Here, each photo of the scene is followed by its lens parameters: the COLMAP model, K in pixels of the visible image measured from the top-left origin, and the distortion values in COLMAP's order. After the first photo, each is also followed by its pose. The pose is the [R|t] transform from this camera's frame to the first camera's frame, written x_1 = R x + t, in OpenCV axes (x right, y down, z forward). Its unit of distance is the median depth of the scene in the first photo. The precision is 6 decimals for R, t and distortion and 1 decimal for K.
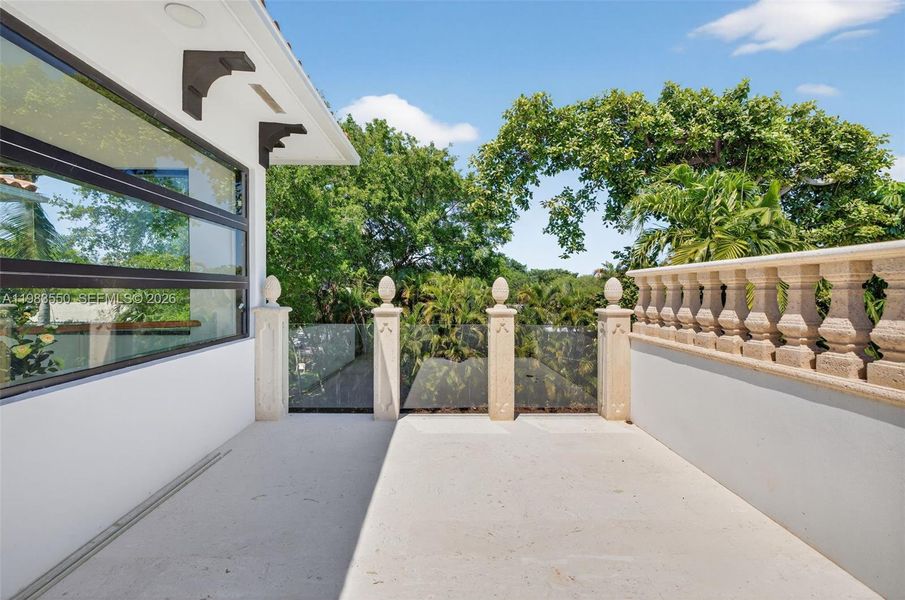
lens RADIAL K [[380.4, 0, 453.3], [0, 380.4, 298.3], [0, 0, 1]] dist [0.010144, -0.002637]
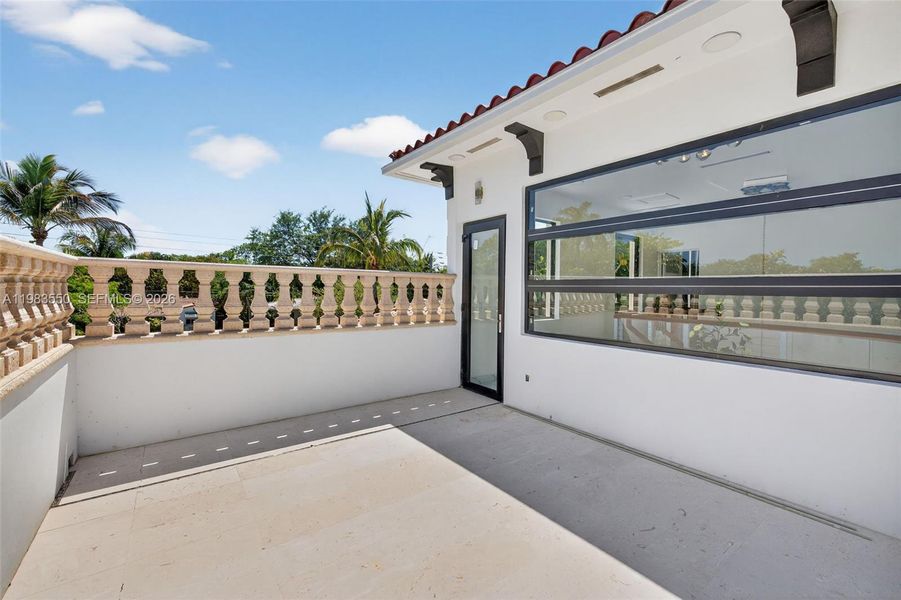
lens RADIAL K [[378.8, 0, 445.8], [0, 378.8, 296.0], [0, 0, 1]] dist [0.010144, -0.002637]
pose [[-0.826707, -0.005453, -0.562606, 0.112607], [-0.028045, 0.999109, 0.031527, -0.007539], [0.561933, 0.041842, -0.826124, 0.307686]]
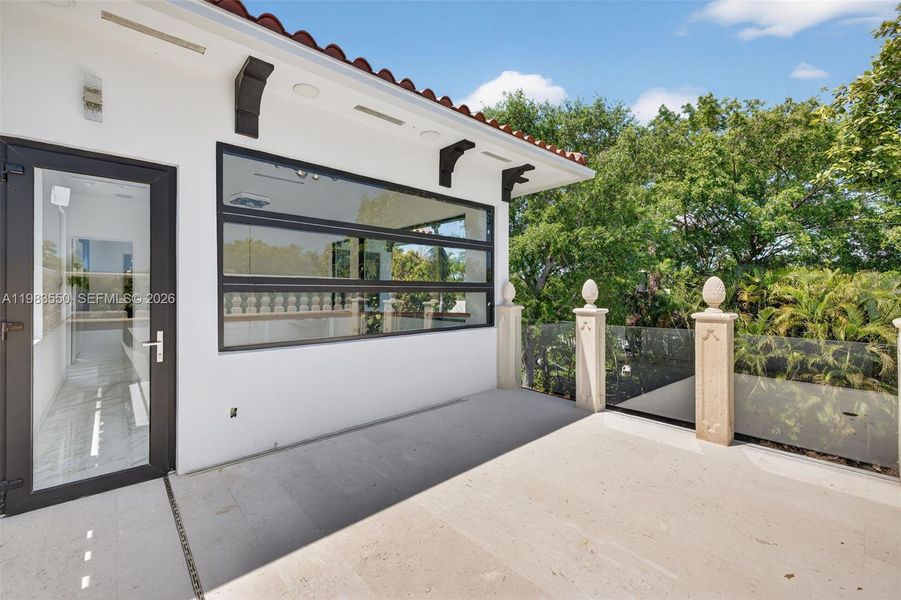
lens RADIAL K [[378.8, 0, 448.9], [0, 378.8, 293.8], [0, 0, 1]] dist [0.010144, -0.002637]
pose [[0.645970, -0.001998, -0.763360, 0.139133], [-0.011193, 0.999864, -0.012089, 0.000302], [0.763280, 0.016354, 0.645860, -0.006993]]
